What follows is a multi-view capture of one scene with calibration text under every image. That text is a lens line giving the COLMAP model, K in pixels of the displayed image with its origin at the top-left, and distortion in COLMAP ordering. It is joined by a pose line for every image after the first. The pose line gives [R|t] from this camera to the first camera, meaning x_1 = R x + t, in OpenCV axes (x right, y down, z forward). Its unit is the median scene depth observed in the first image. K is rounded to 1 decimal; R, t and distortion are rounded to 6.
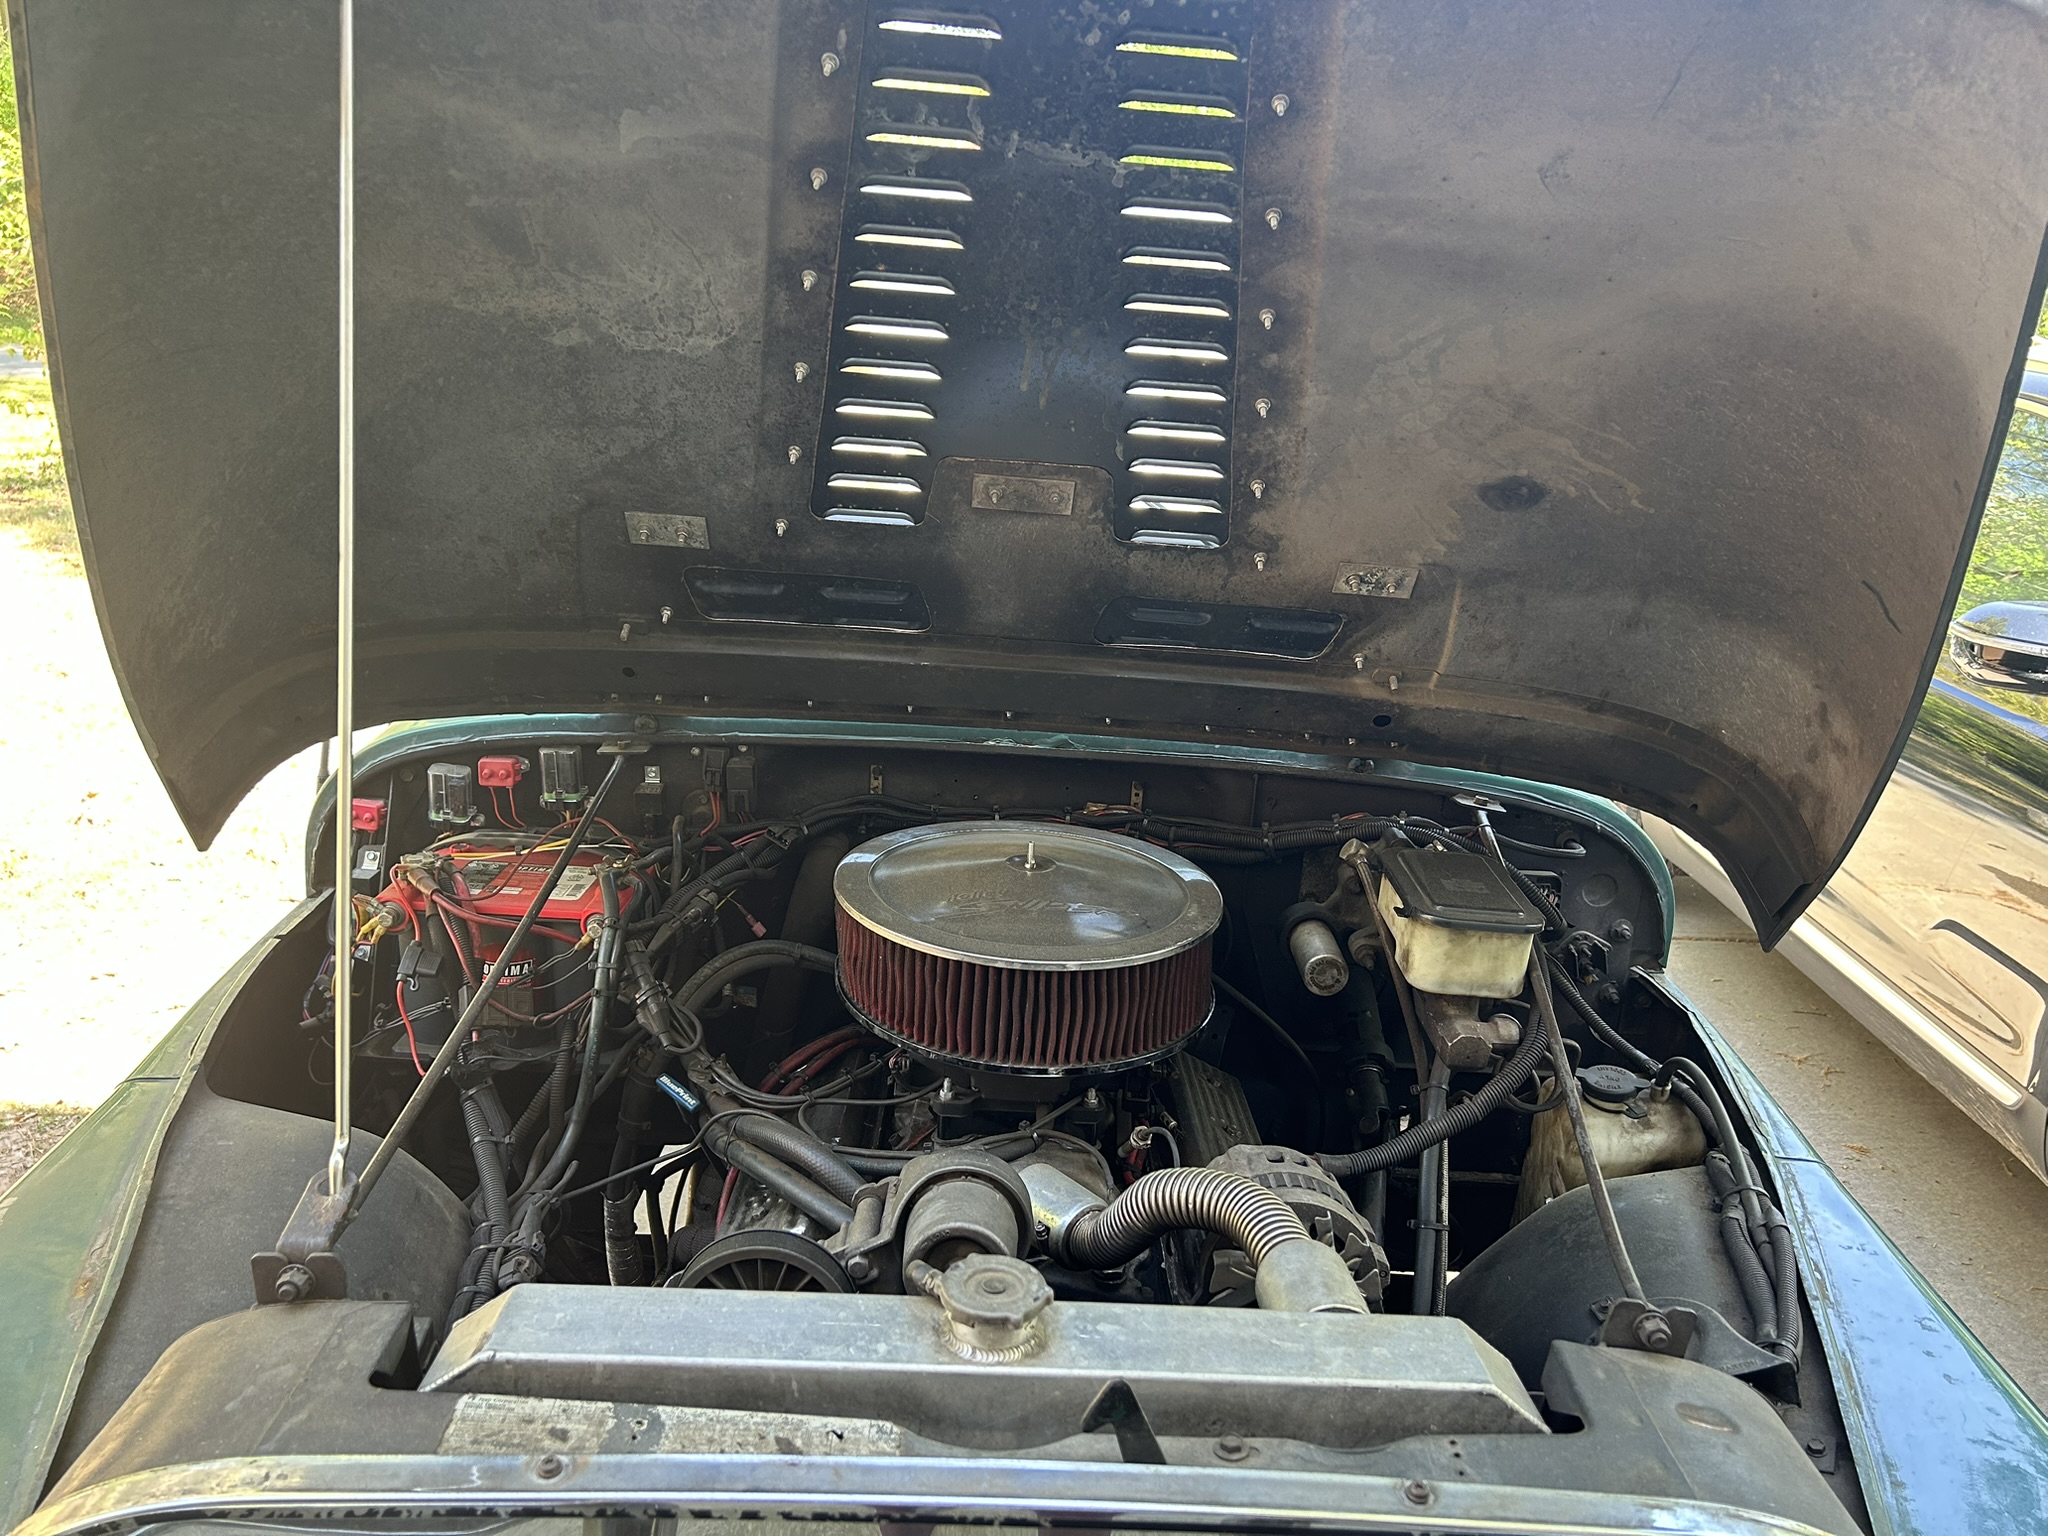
lens RADIAL K [[1543.3, 0, 1031.9], [0, 1543.3, 774.6], [0, 0, 1]] dist [0.051874, -0.062744]
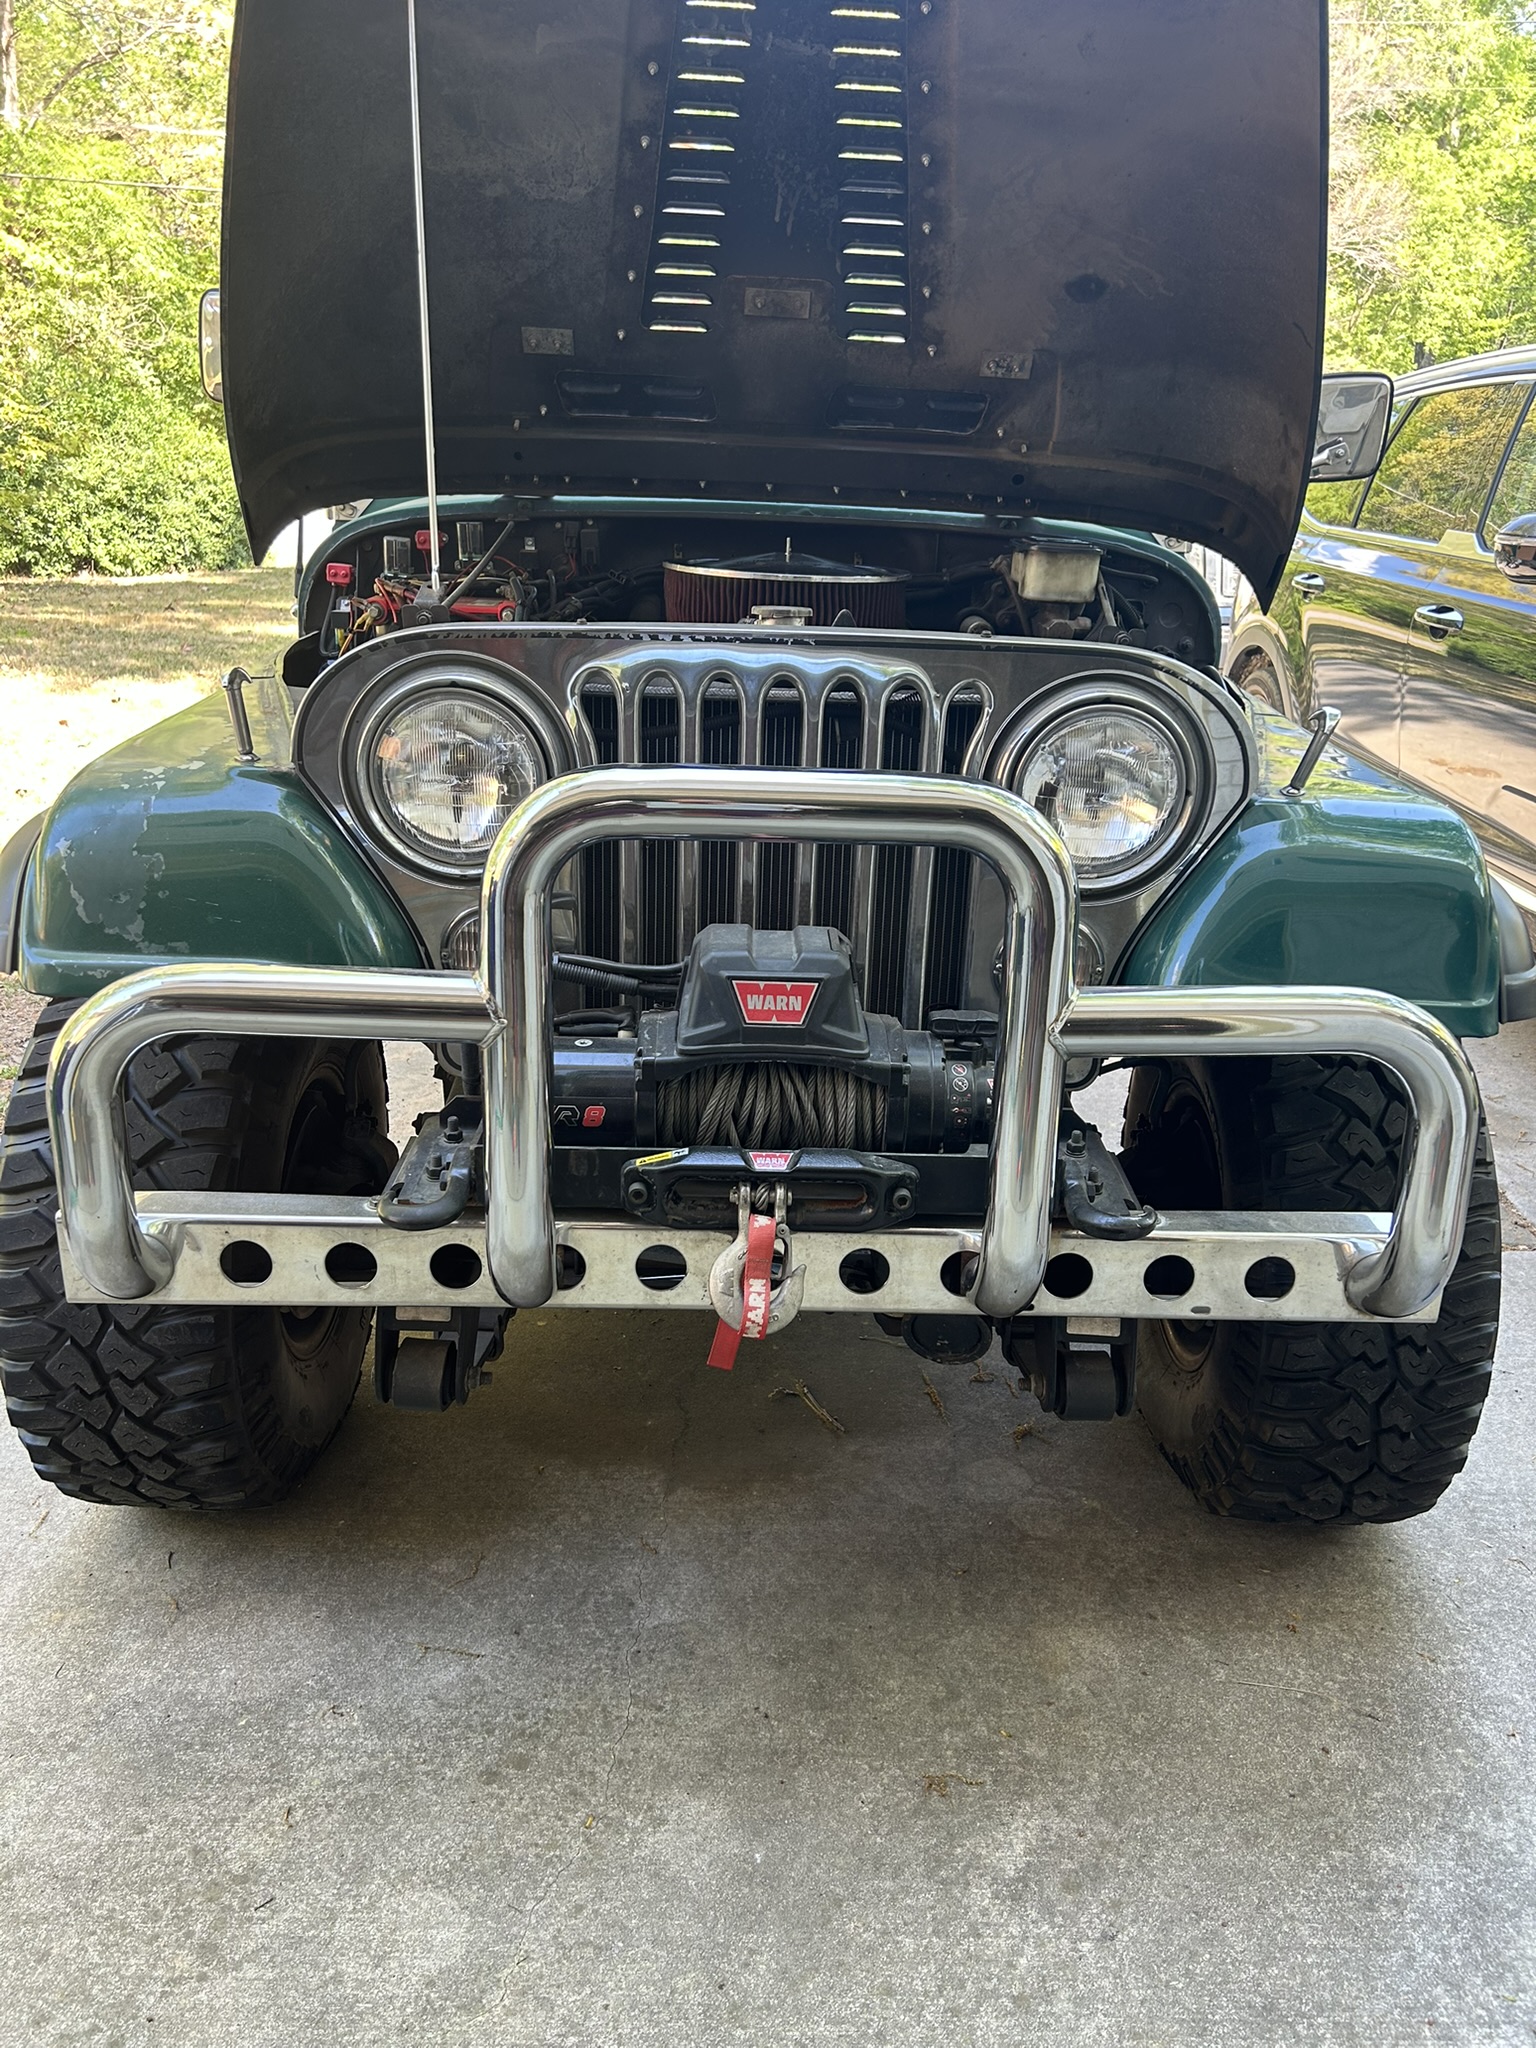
lens RADIAL K [[1543.3, 0, 773.4], [0, 1543.3, 1047.9], [0, 0, 1]] dist [0.051874, -0.062744]
pose [[0.999638, -0.026826, 0.002044, -0.034097], [0.026657, 0.997873, 0.059496, 0.490964], [-0.003636, -0.059420, 0.998226, -0.634798]]
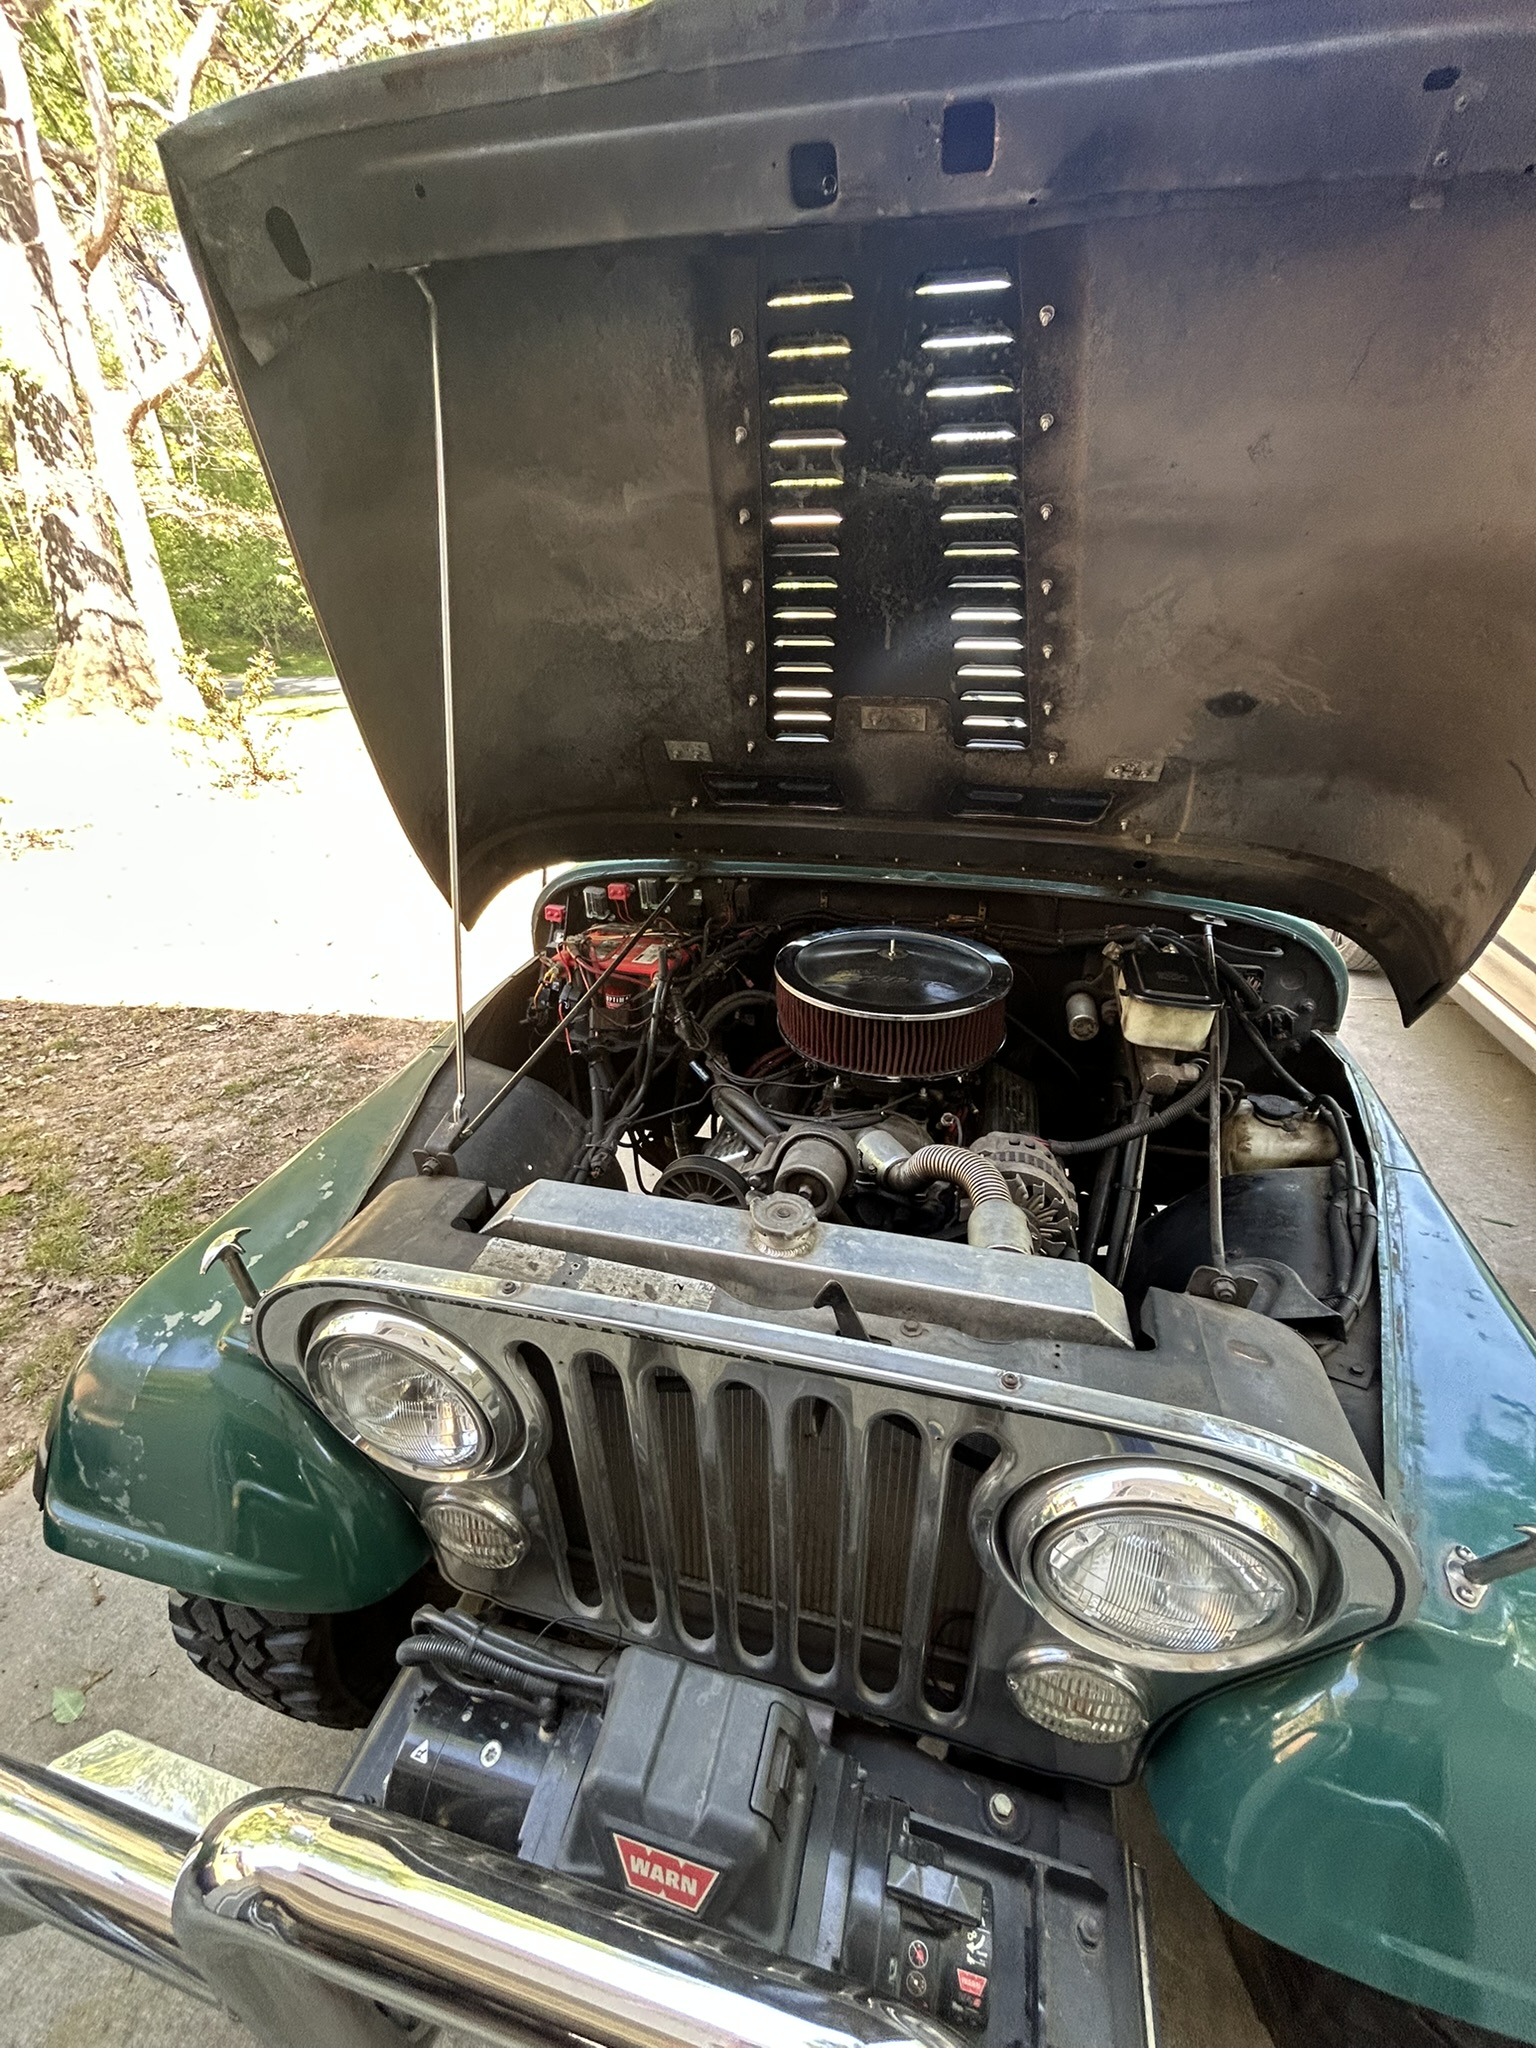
lens RADIAL K [[830.4, 0, 769.3], [0, 830.4, 1018.2], [0, 0, 1]] dist [-0.004194, 0.001994]
pose [[0.961272, 0.052626, -0.270532, 0.122238], [-0.010318, 0.987784, 0.155489, -0.009894], [0.275410, -0.146676, 0.950071, 0.114269]]
